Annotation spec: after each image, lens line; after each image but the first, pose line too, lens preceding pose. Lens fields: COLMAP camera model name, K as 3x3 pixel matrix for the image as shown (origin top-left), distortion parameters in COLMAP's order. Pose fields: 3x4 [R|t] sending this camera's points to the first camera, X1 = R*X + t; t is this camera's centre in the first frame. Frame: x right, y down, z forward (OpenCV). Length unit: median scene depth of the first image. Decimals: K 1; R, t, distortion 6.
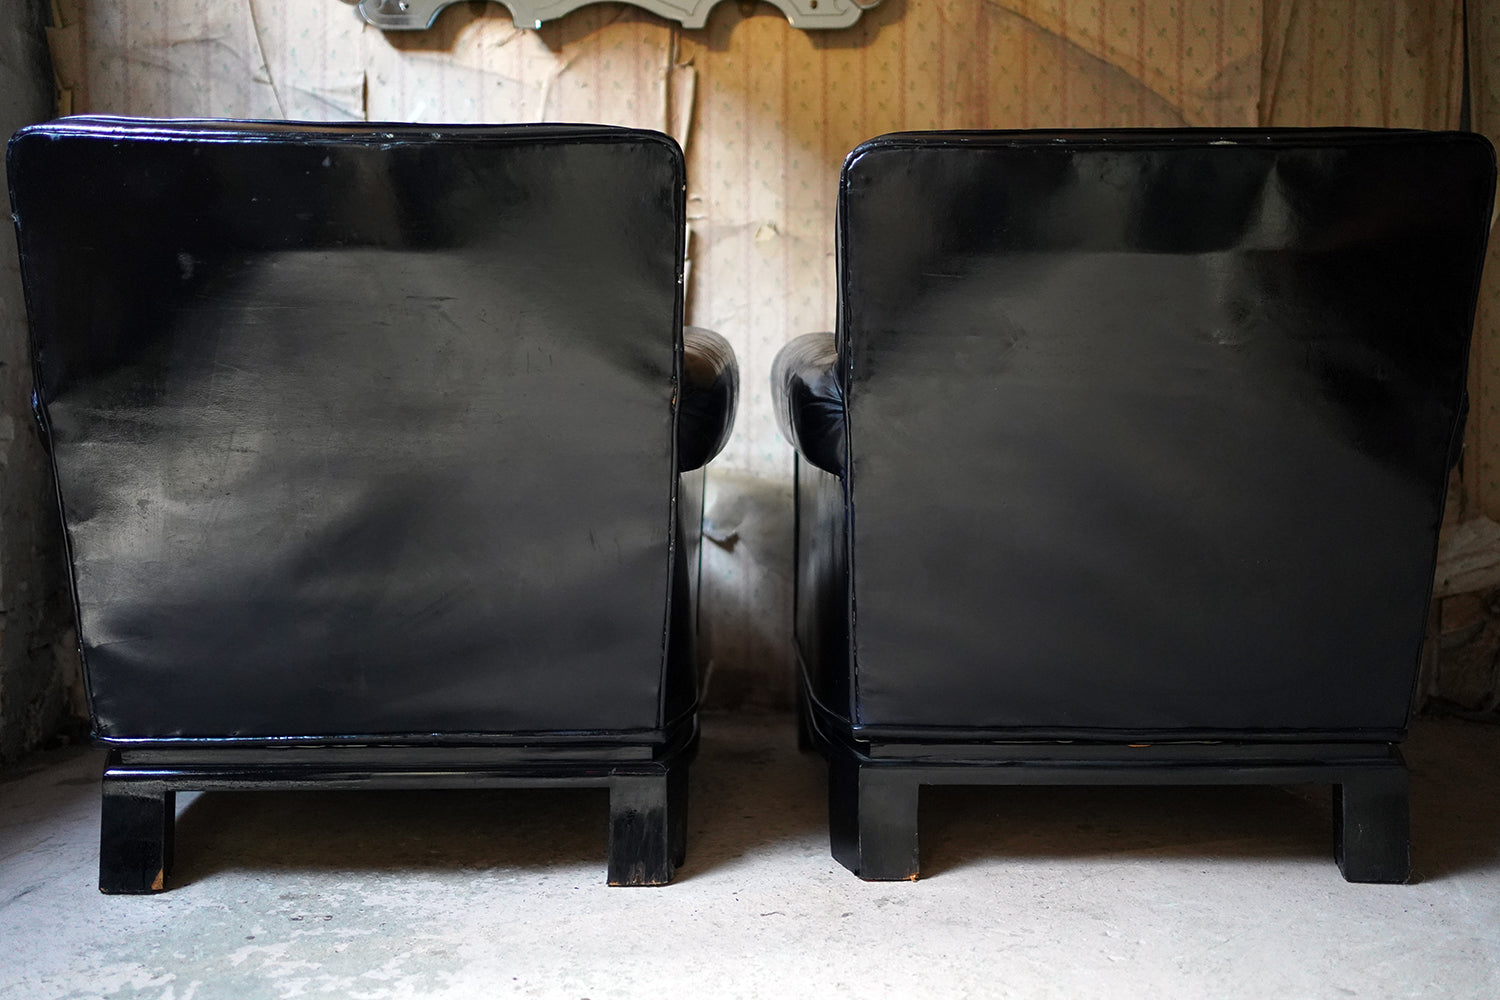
lens RADIAL K [[1509.3, 0, 749.2], [0, 1509.3, 486.7], [0, 0, 1]] dist [0.033486, 0.000000]
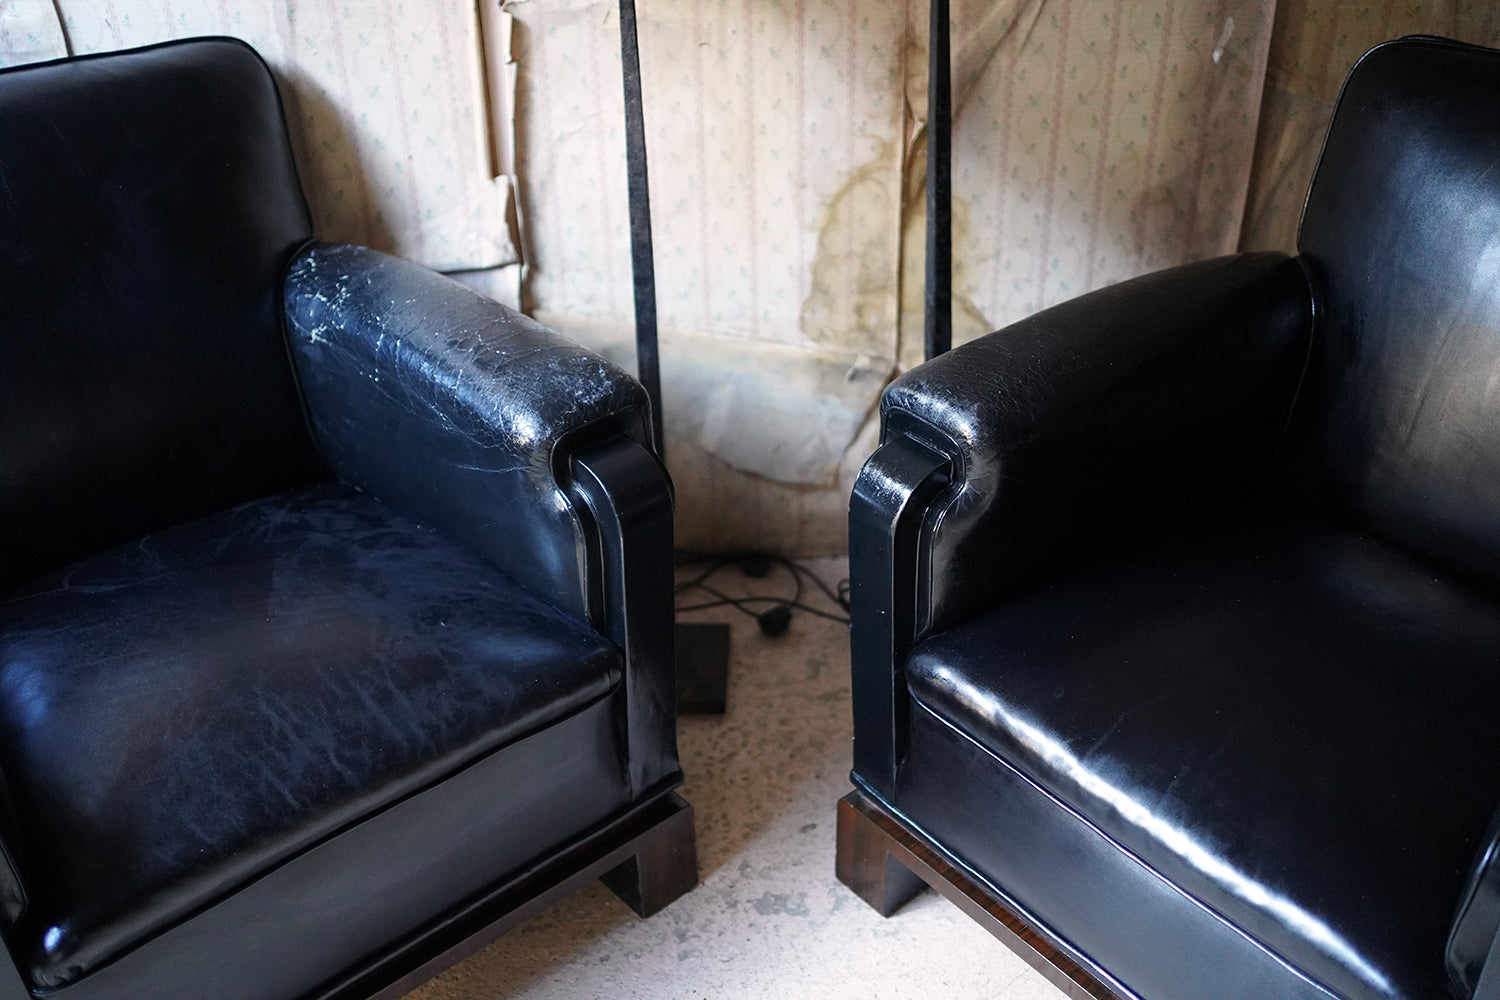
lens RADIAL K [[1509.3, 0, 744.9], [0, 1509.3, 495.3], [0, 0, 1]] dist [0.033486, 0.000000]
pose [[0.998940, -0.038605, 0.025062, 0.046742], [0.021966, 0.878367, 0.477483, -0.317390], [-0.040447, -0.476426, 0.878284, 0.238722]]
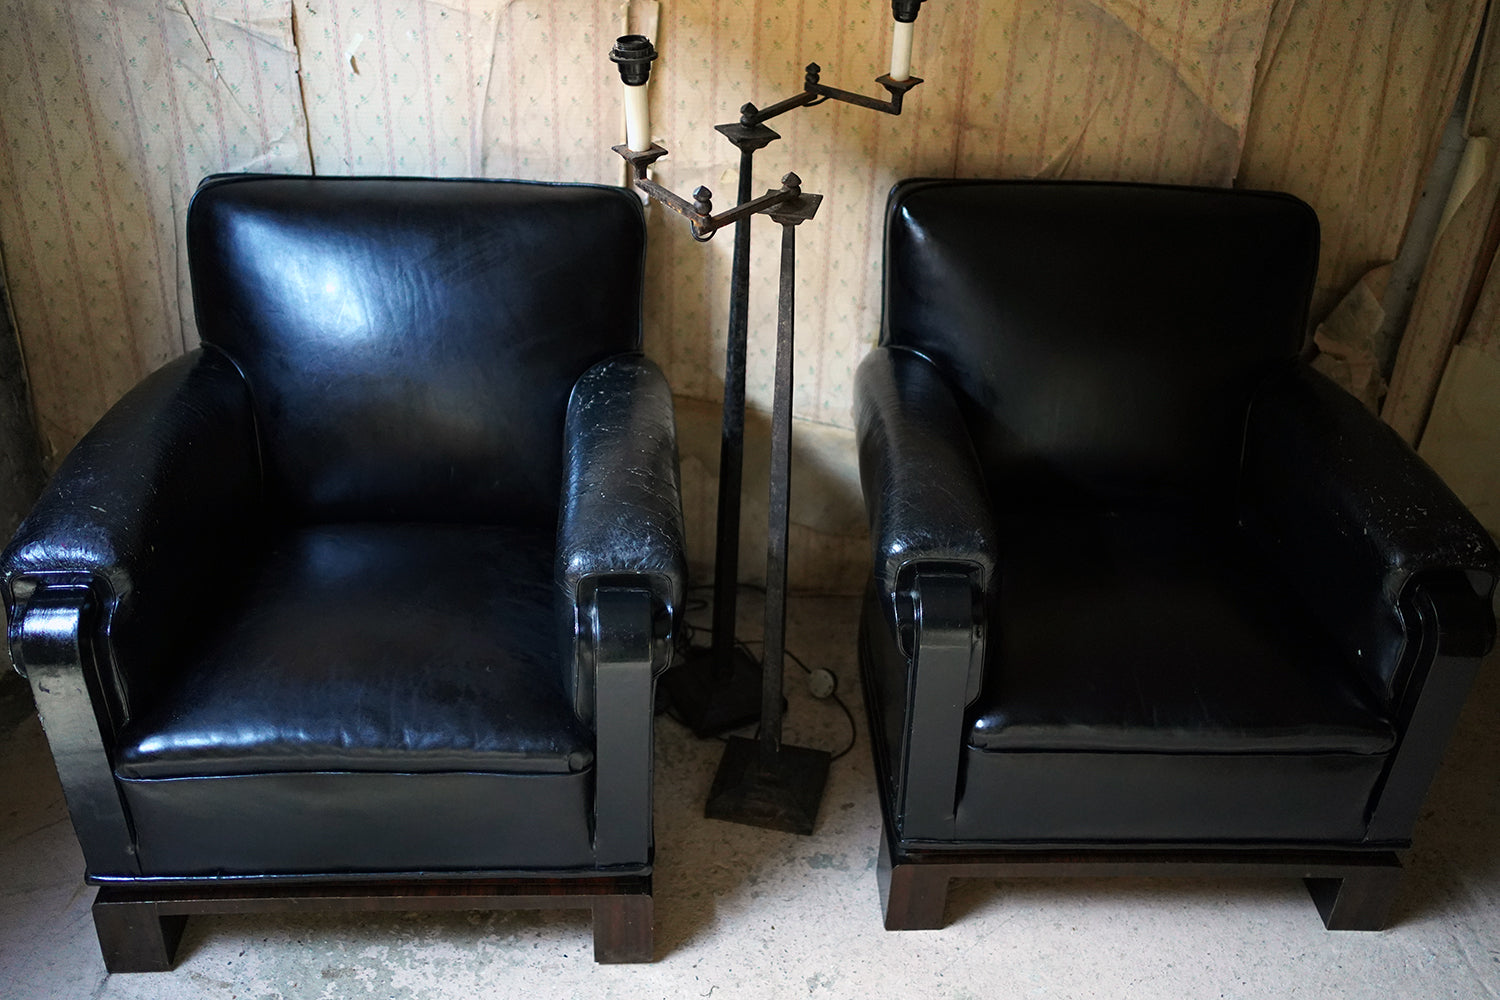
lens RADIAL K [[1509.3, 0, 756.9], [0, 1509.3, 488.3], [0, 0, 1]] dist [0.033486, 0.000000]
pose [[0.998406, 0.015627, 0.054233, -0.021777], [-0.038846, 0.887357, 0.459444, -0.437787], [-0.040944, -0.460819, 0.886549, 0.055622]]
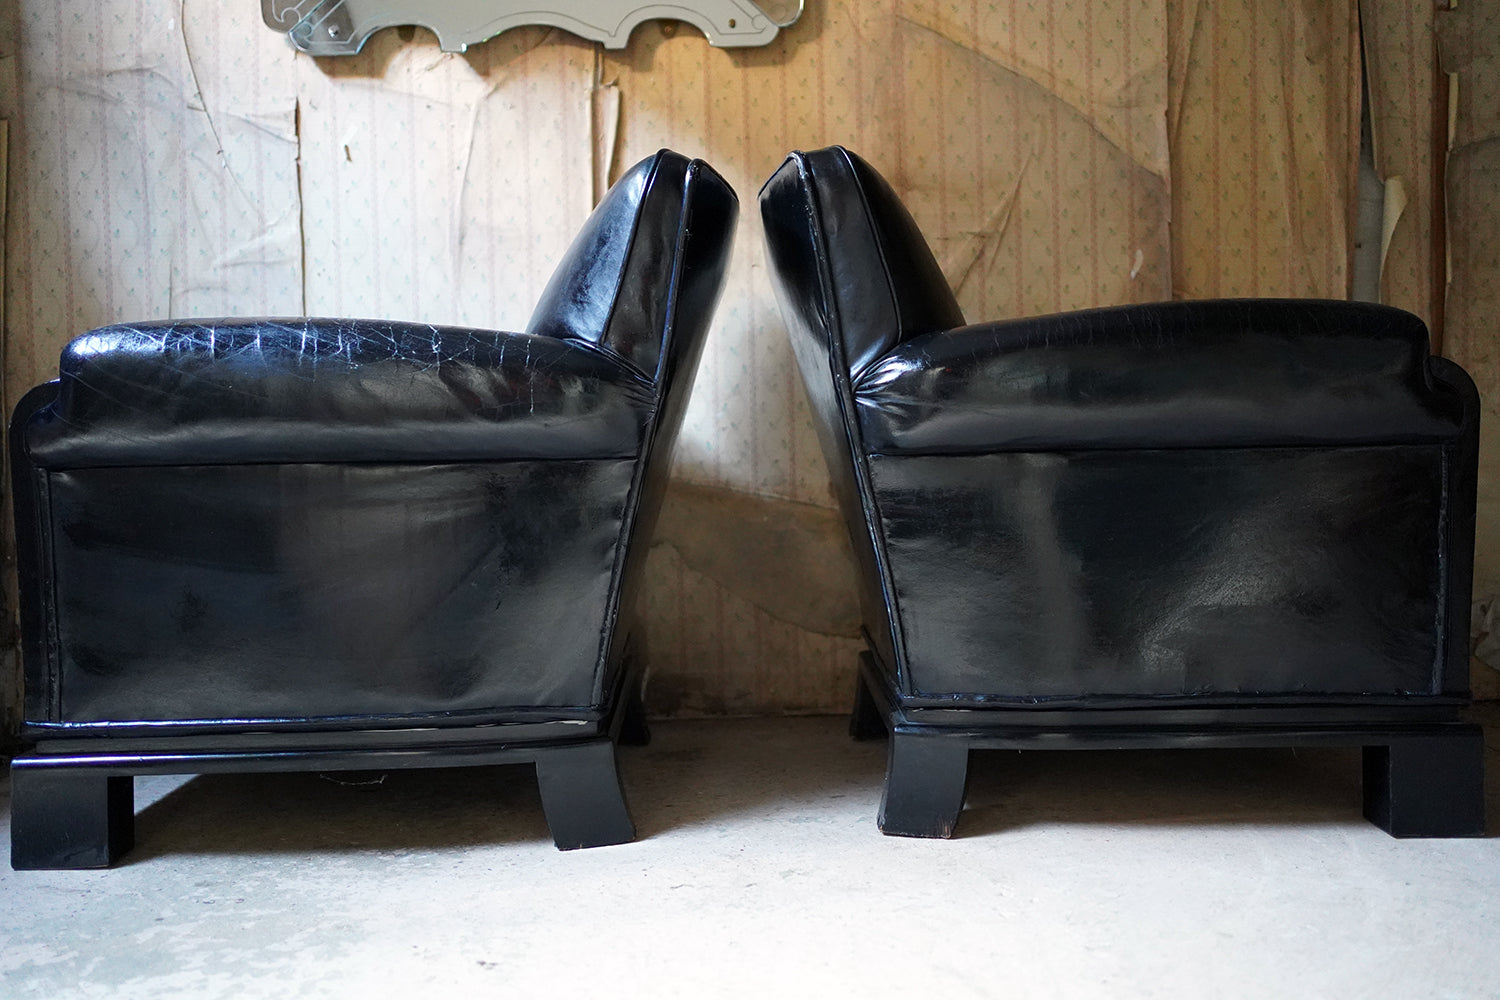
lens RADIAL K [[1509.3, 0, 755.4], [0, 1509.3, 486.2], [0, 0, 1]] dist [0.033486, 0.000000]
pose [[0.999714, -0.022576, 0.007937, 0.042476], [0.022857, 0.999042, -0.037317, 0.034283], [-0.007087, 0.037487, 0.999272, -0.017945]]
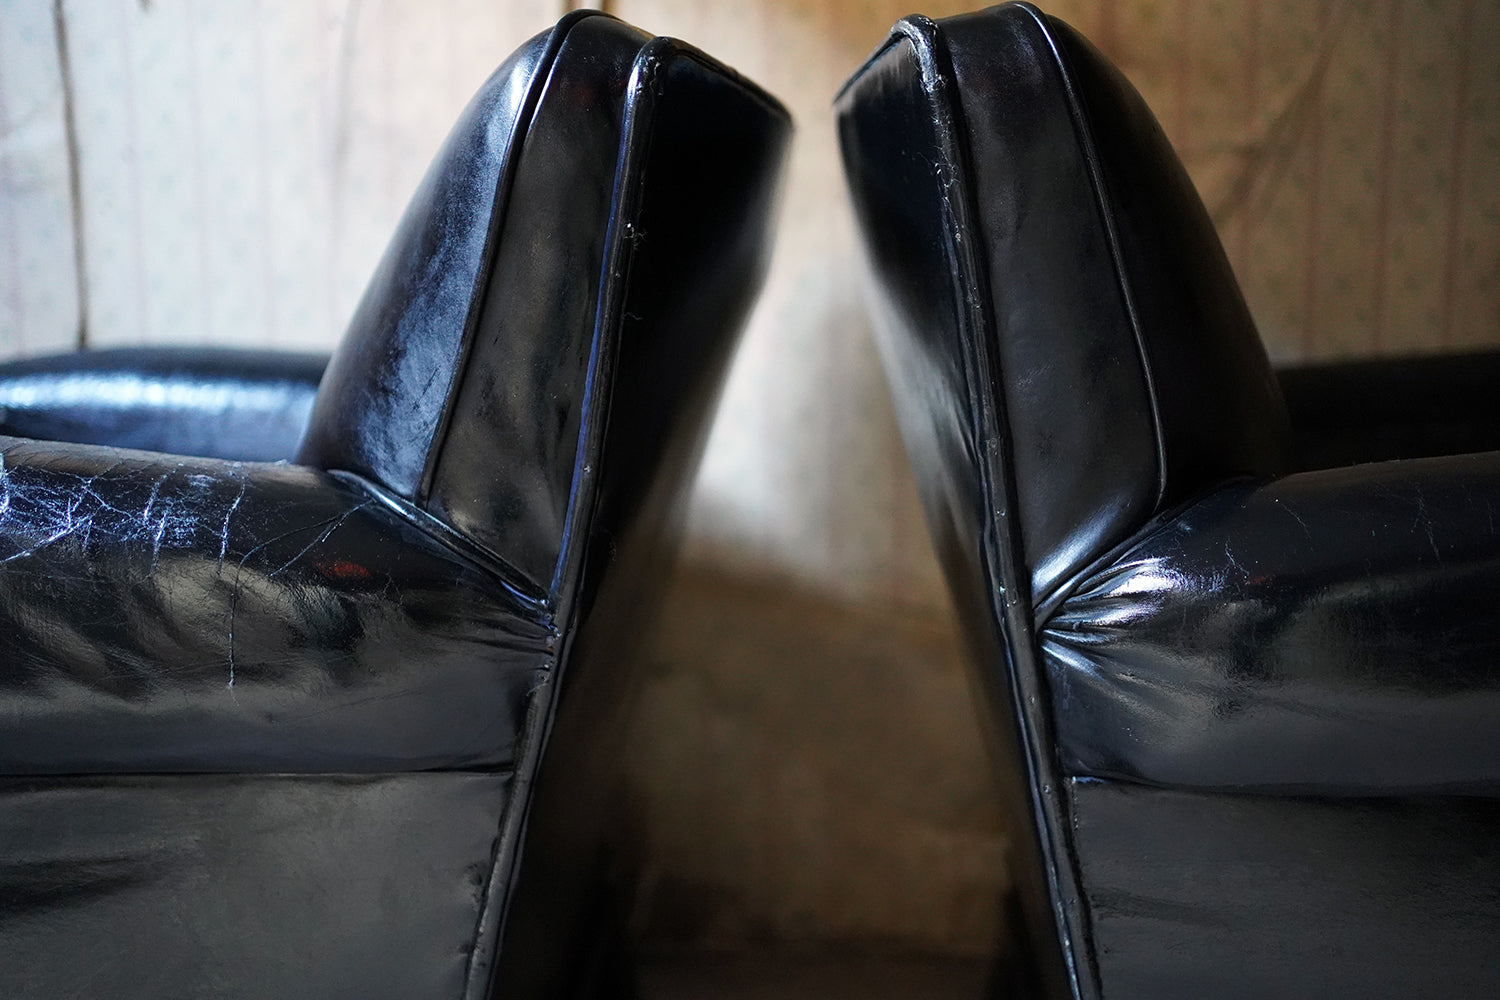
lens RADIAL K [[1509.3, 0, 757.7], [0, 1509.3, 499.0], [0, 0, 1]] dist [0.033486, 0.000000]
pose [[0.997601, 0.003860, -0.069113, 0.061817], [0.001419, 0.997094, 0.076170, -0.083479], [0.069206, -0.076085, 0.994697, 0.405207]]
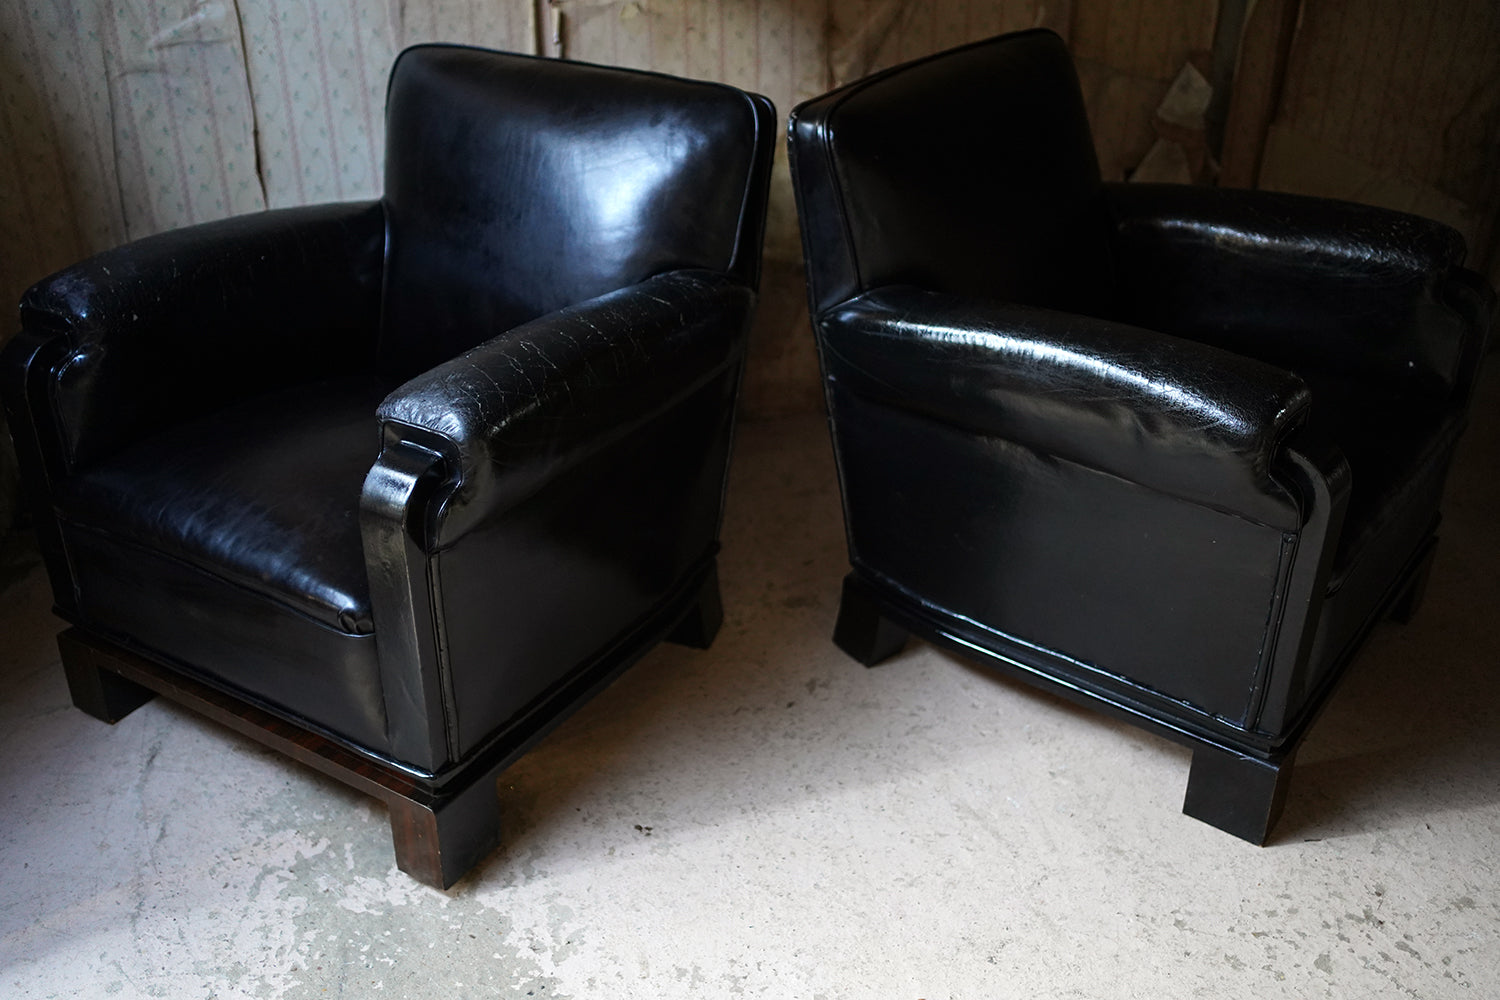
lens RADIAL K [[1509.3, 0, 745.1], [0, 1509.3, 486.8], [0, 0, 1]] dist [0.033486, 0.000000]
pose [[0.979986, -0.097183, 0.173734, -0.126908], [0.017297, 0.911007, 0.412029, -0.301238], [-0.198315, -0.400777, 0.894454, -0.091220]]
